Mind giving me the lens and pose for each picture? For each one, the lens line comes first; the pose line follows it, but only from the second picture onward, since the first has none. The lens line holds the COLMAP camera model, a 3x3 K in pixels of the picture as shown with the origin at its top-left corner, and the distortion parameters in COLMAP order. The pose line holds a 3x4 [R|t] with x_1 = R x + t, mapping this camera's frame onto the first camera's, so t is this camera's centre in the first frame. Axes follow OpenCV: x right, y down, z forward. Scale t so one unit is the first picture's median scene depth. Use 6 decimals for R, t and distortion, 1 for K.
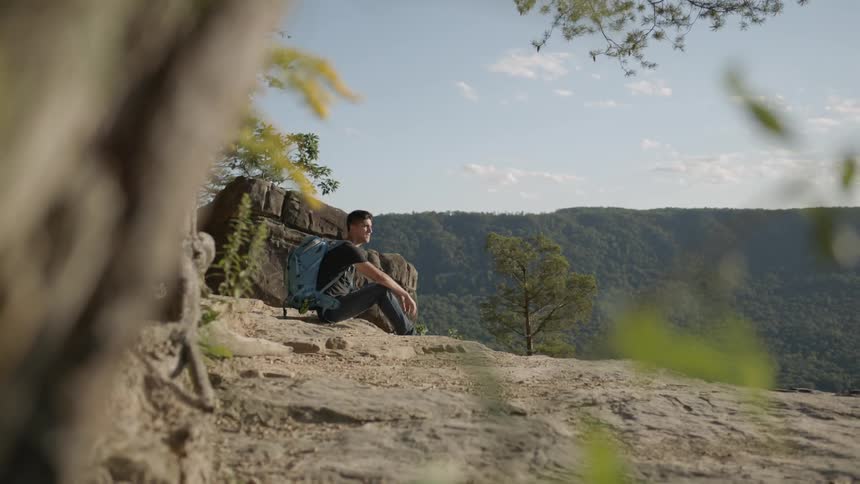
lens RADIAL K [[818.2, 0, 430.0], [0, 818.2, 242.0], [0, 0, 1]] dist [-0.116809, 0.145396]
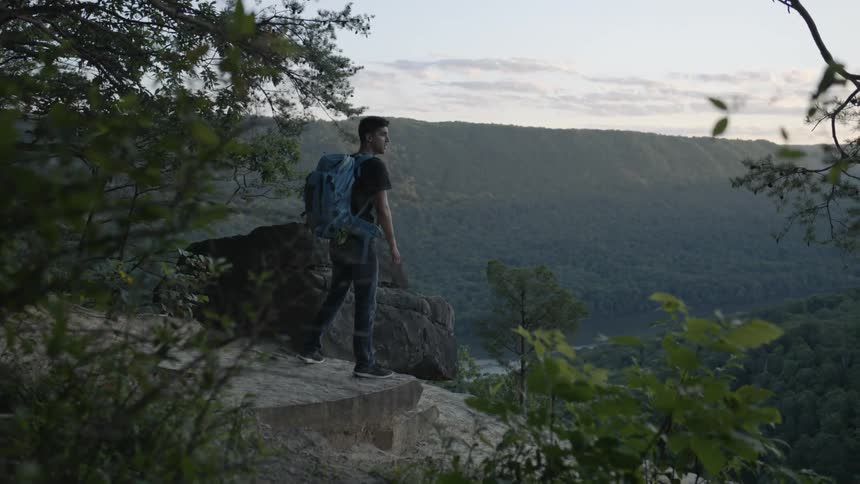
lens RADIAL K [[818.2, 0, 430.0], [0, 818.2, 242.0], [0, 0, 1]] dist [-0.116809, 0.145396]
pose [[0.966273, 0.017437, 0.256930, -0.335050], [-0.046653, 0.993049, 0.108061, -0.173653], [-0.253260, -0.116403, 0.960370, 0.002250]]
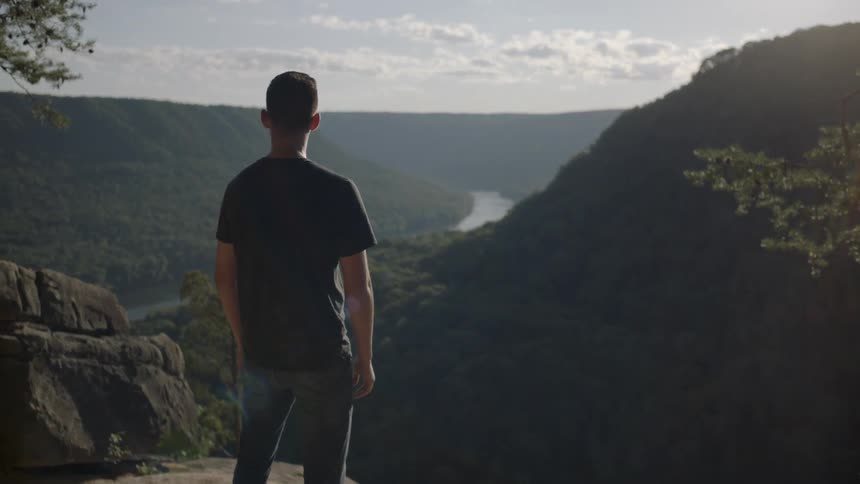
lens RADIAL K [[818.2, 0, 430.0], [0, 818.2, 242.0], [0, 0, 1]] dist [-0.116809, 0.145396]
pose [[0.672259, -0.062507, 0.737673, -0.439230], [-0.041252, 0.991718, 0.121627, -0.179489], [-0.739166, -0.112196, 0.664113, 0.339377]]
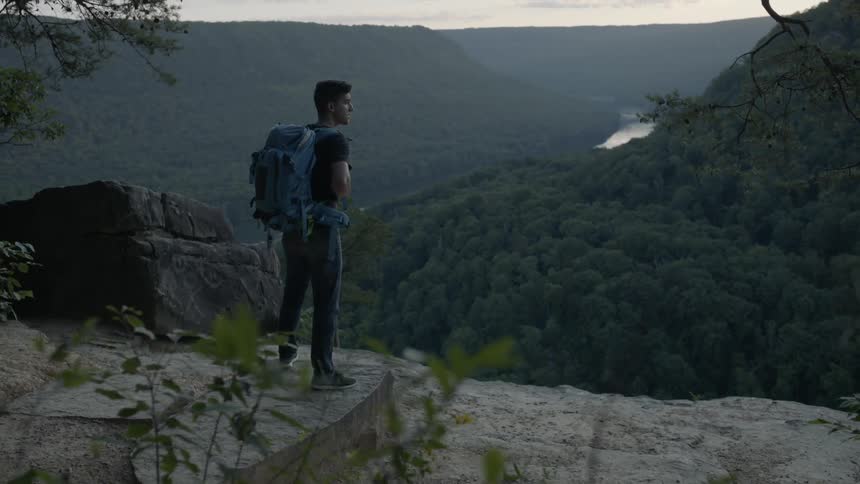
lens RADIAL K [[818.2, 0, 430.0], [0, 818.2, 242.0], [0, 0, 1]] dist [-0.116809, 0.145396]
pose [[0.790137, -0.130236, 0.598934, -0.475647], [-0.009523, 0.974439, 0.224452, -0.210526], [-0.612856, -0.183051, 0.768700, 0.148886]]
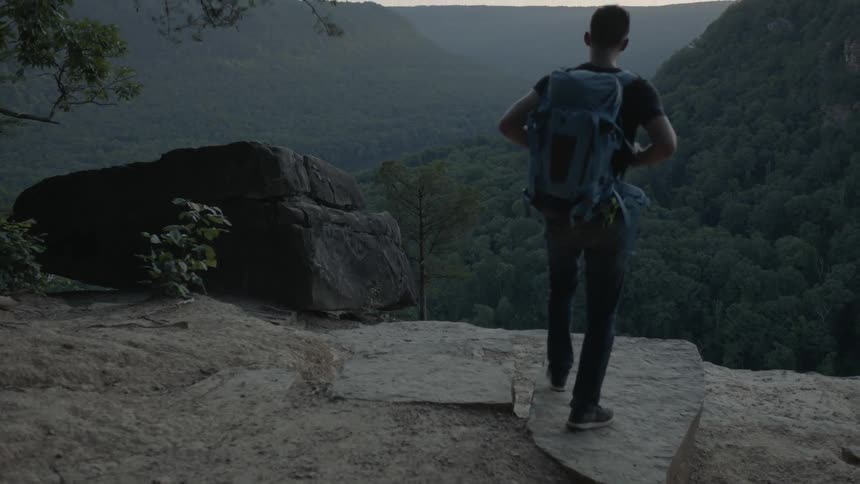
lens RADIAL K [[818.2, 0, 430.0], [0, 818.2, 242.0], [0, 0, 1]] dist [-0.116809, 0.145396]
pose [[0.752459, -0.139776, 0.643637, -0.611518], [-0.032863, 0.968037, 0.248643, -0.185726], [-0.657819, -0.208246, 0.723815, 0.322169]]
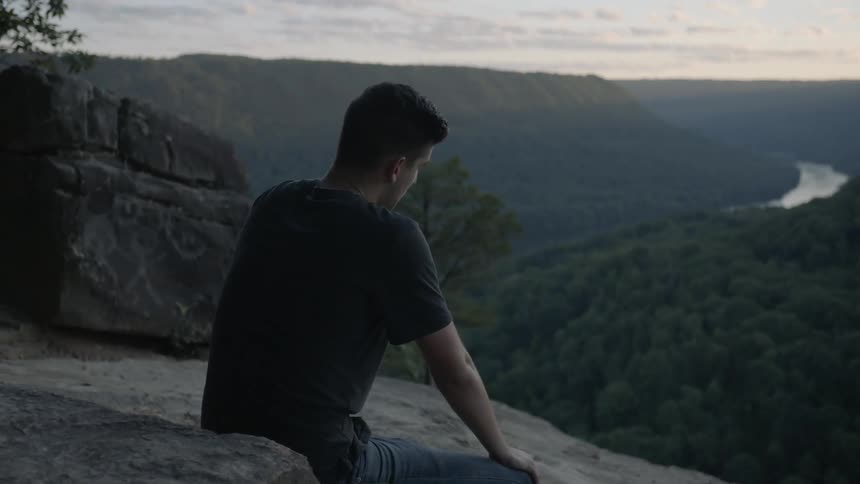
lens RADIAL K [[818.2, 0, 430.0], [0, 818.2, 242.0], [0, 0, 1]] dist [-0.116809, 0.145396]
pose [[0.898375, -0.044865, 0.436932, -0.228844], [-0.036205, 0.983820, 0.175462, -0.070319], [-0.437735, -0.173450, 0.882215, 0.435566]]
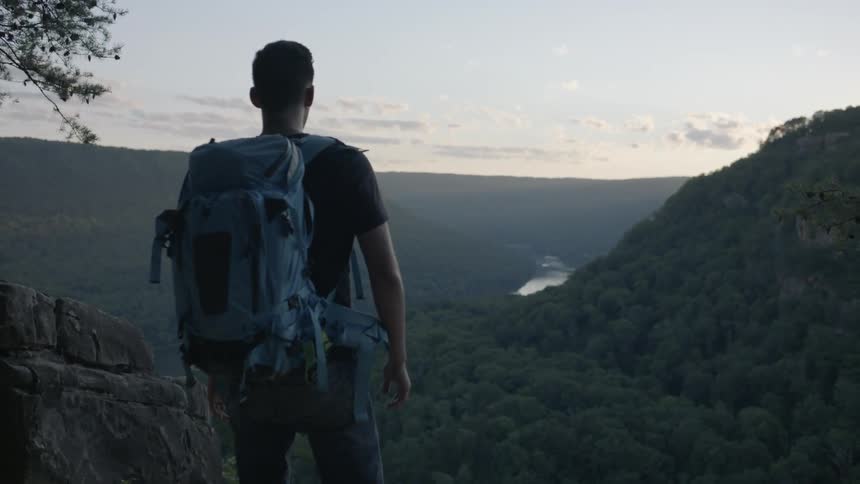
lens RADIAL K [[818.2, 0, 430.0], [0, 818.2, 242.0], [0, 0, 1]] dist [-0.116809, 0.145396]
pose [[0.726031, 0.015110, 0.687496, -0.389503], [-0.068618, 0.996361, 0.050566, -0.156737], [-0.684230, -0.083887, 0.724426, 0.372639]]
